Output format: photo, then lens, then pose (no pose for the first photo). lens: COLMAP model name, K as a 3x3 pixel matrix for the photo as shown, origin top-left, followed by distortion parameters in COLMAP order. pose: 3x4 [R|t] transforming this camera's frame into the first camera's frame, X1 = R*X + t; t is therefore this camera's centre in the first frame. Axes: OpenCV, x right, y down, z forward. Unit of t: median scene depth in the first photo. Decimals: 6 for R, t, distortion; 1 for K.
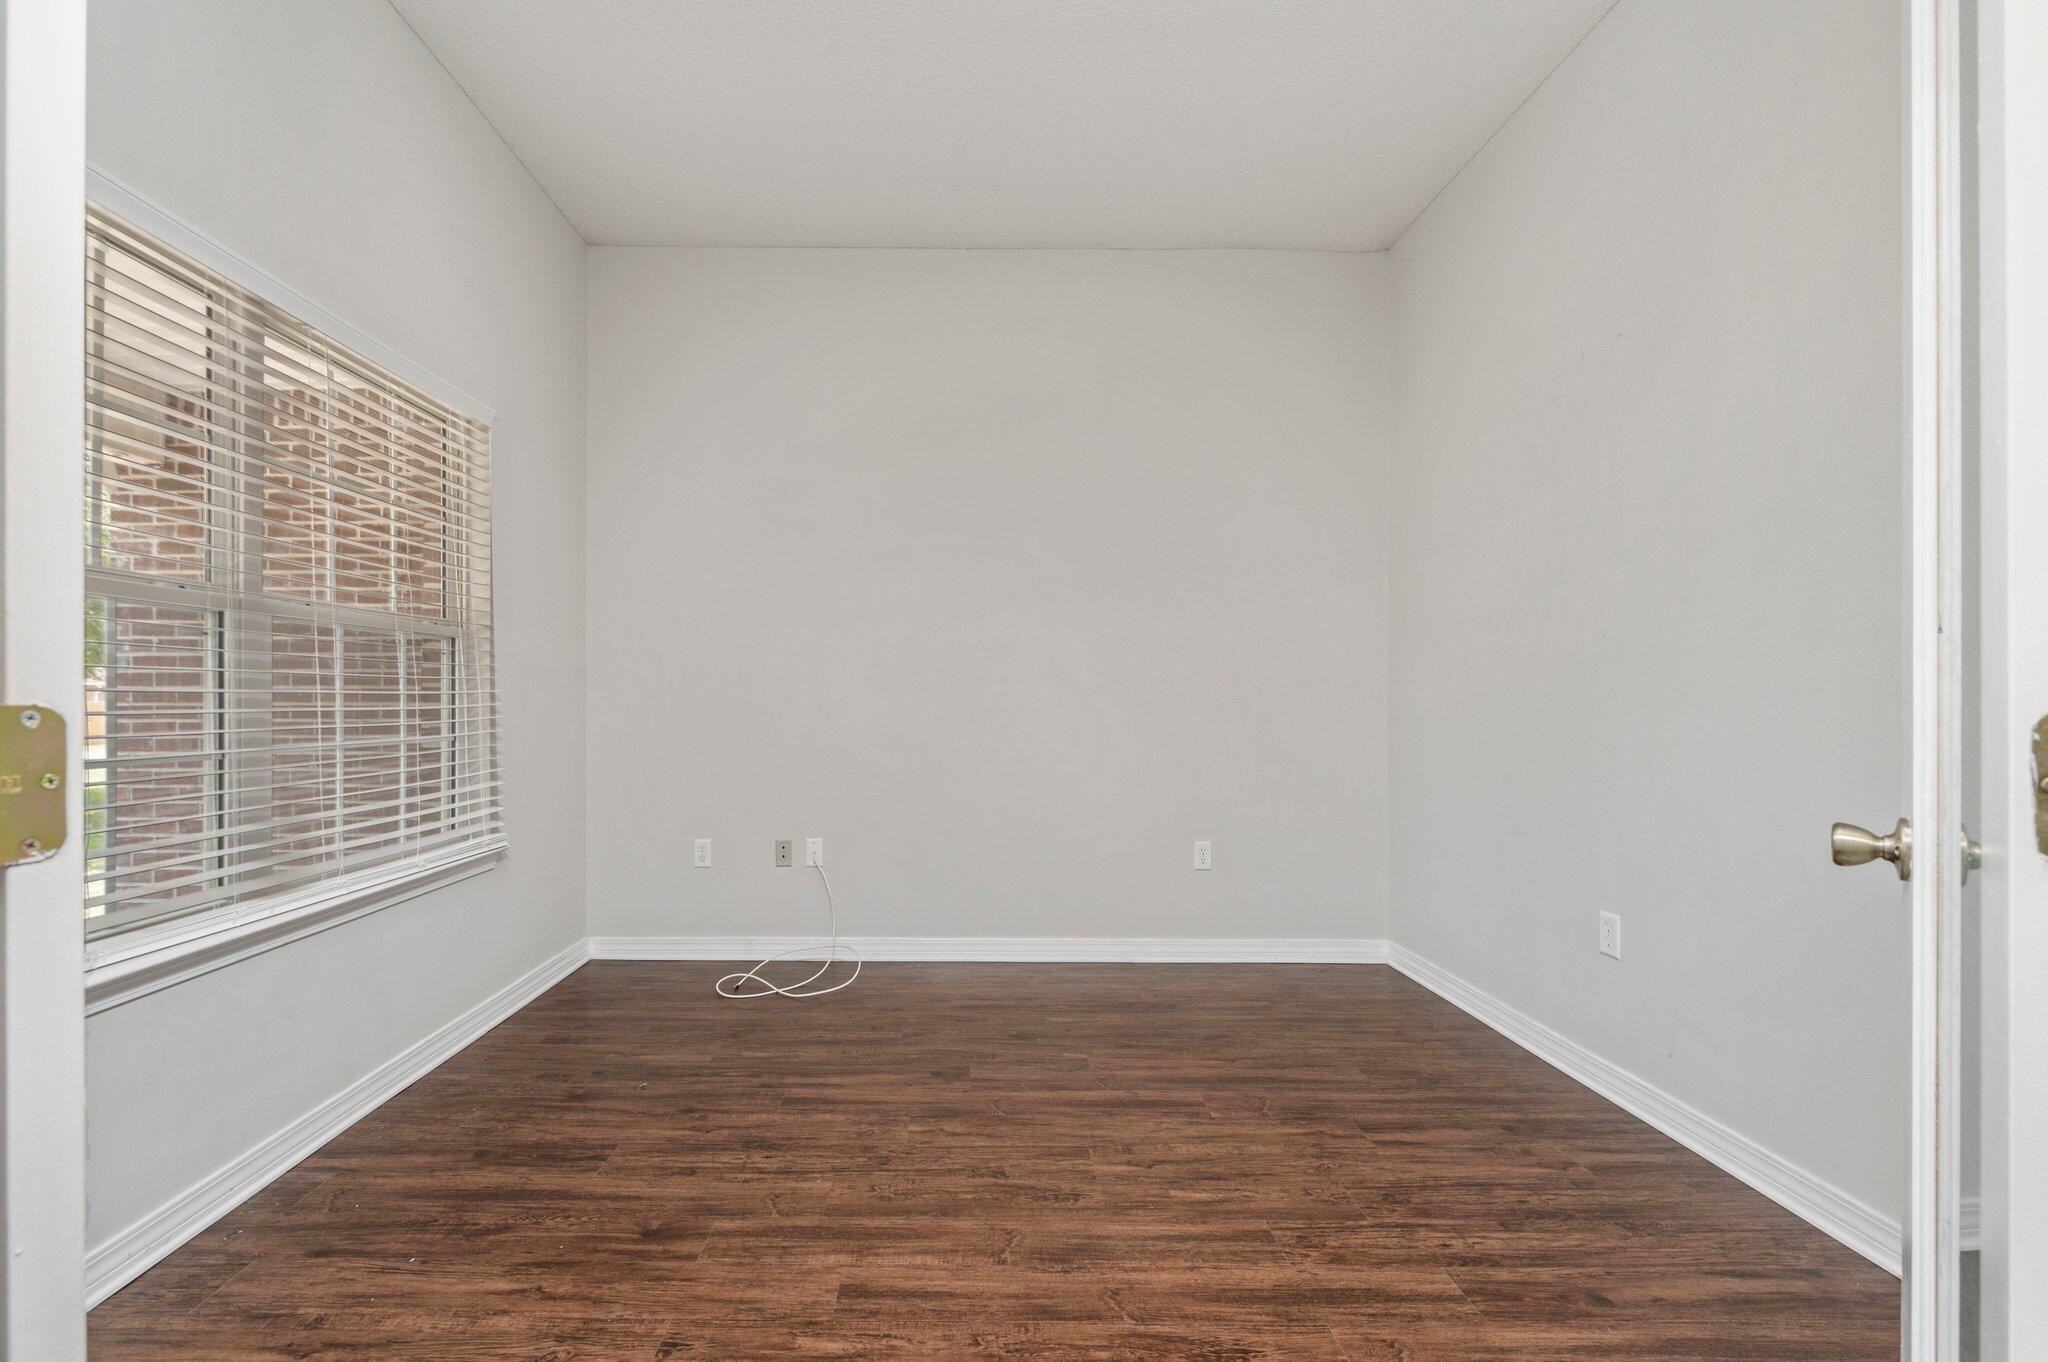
lens RADIAL K [[823.8, 0, 1014.7], [0, 823.8, 688.0], [0, 0, 1]] dist [-0.006826, -0.000069]
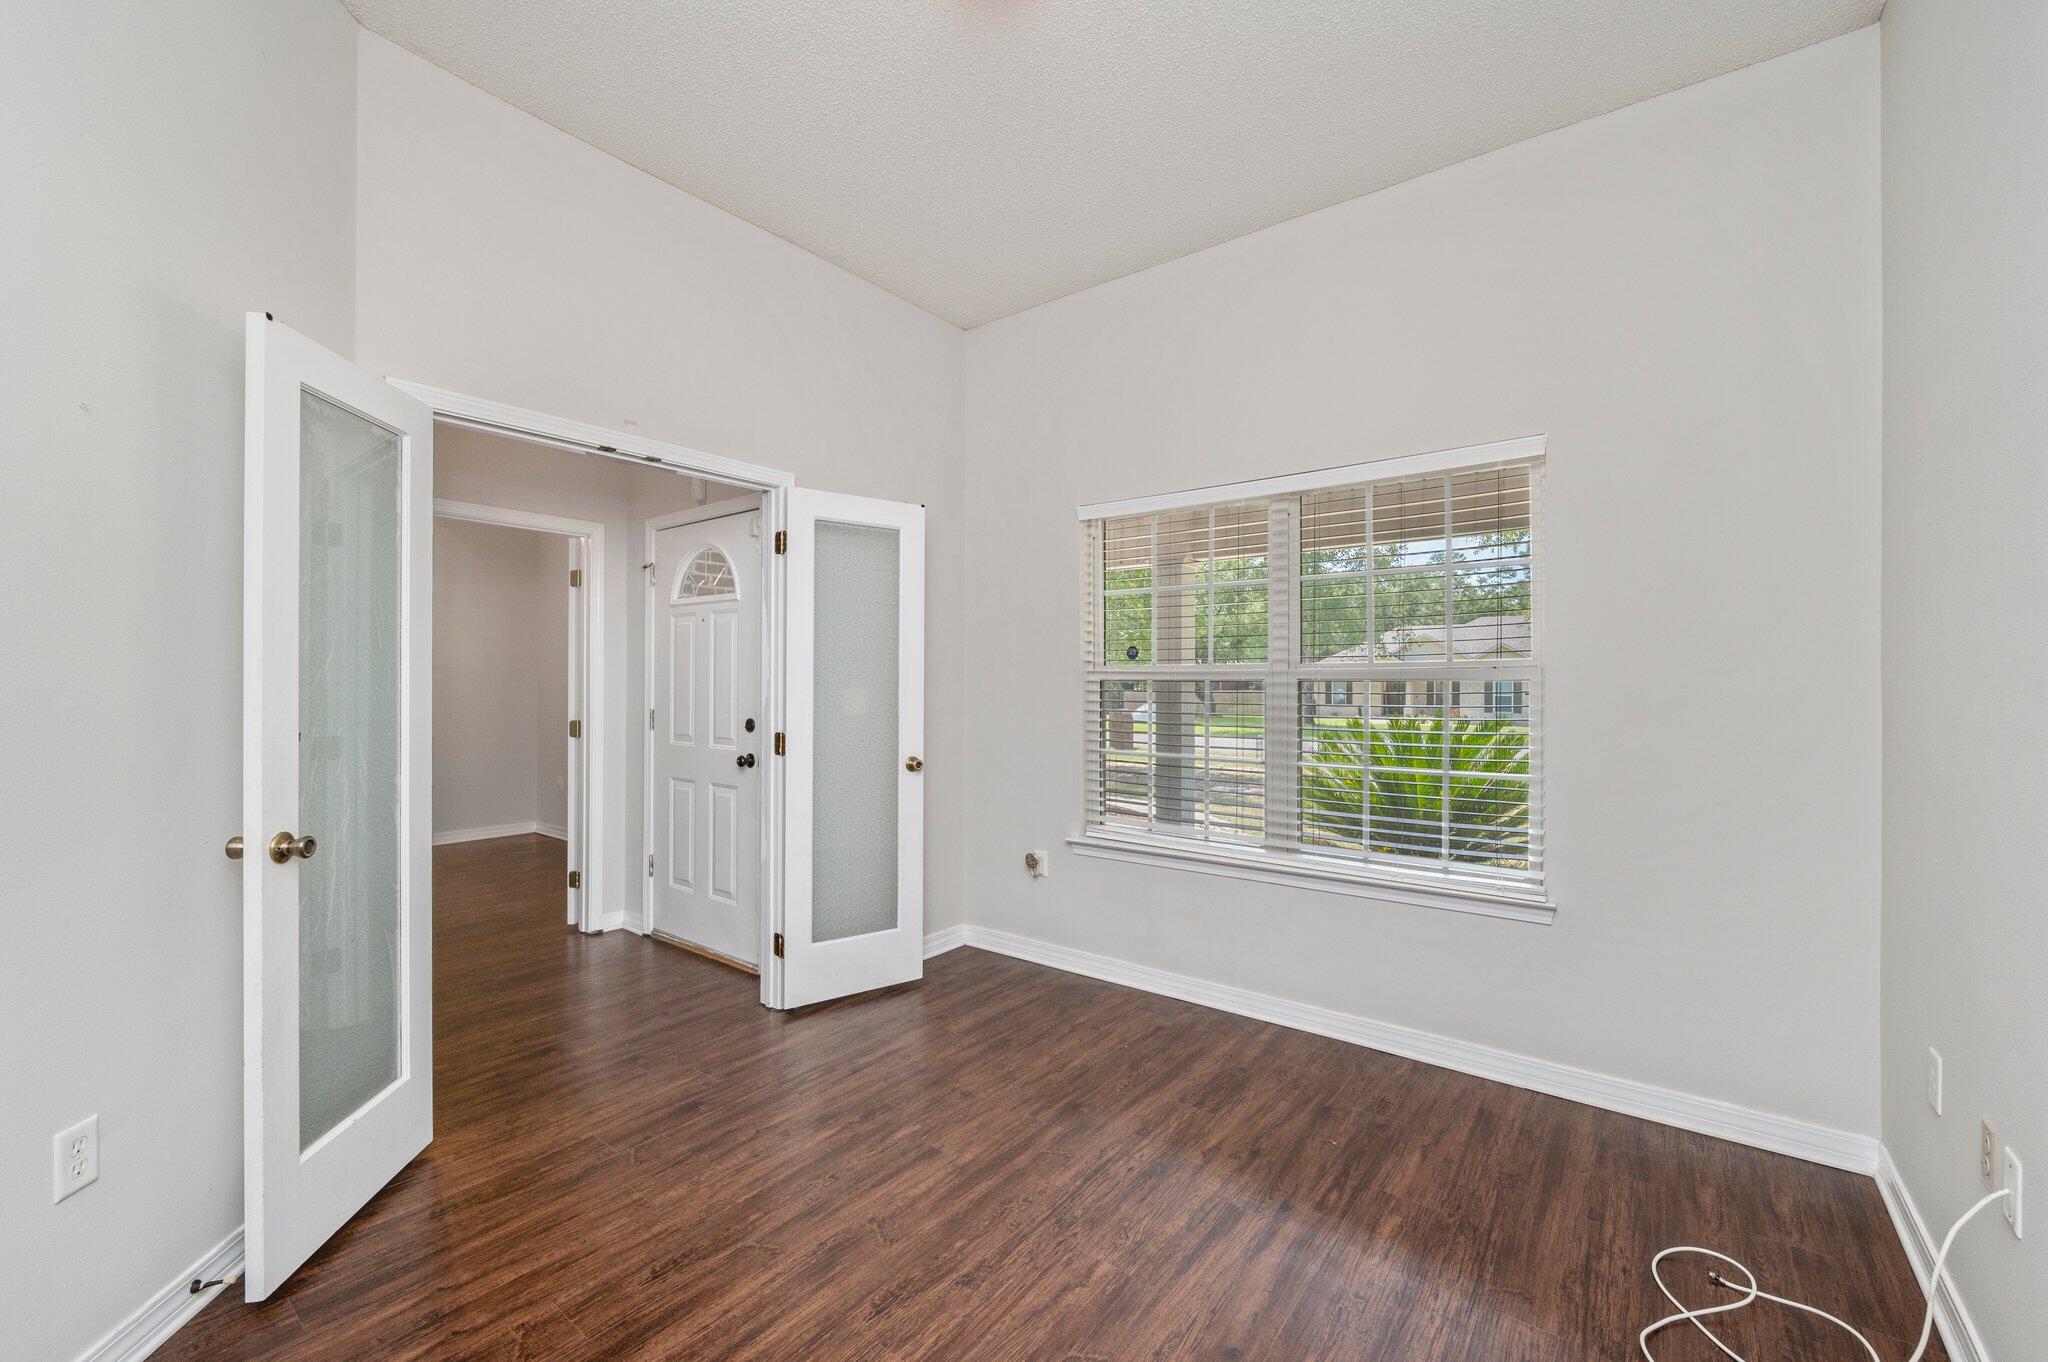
lens RADIAL K [[823.8, 0, 1022.0], [0, 823.8, 702.7], [0, 0, 1]] dist [-0.006826, -0.000069]
pose [[-0.652525, 0.021087, -0.757474, 0.709835], [0.009587, 0.999762, 0.019574, -0.082316], [0.757706, 0.005511, -0.652572, 1.872982]]
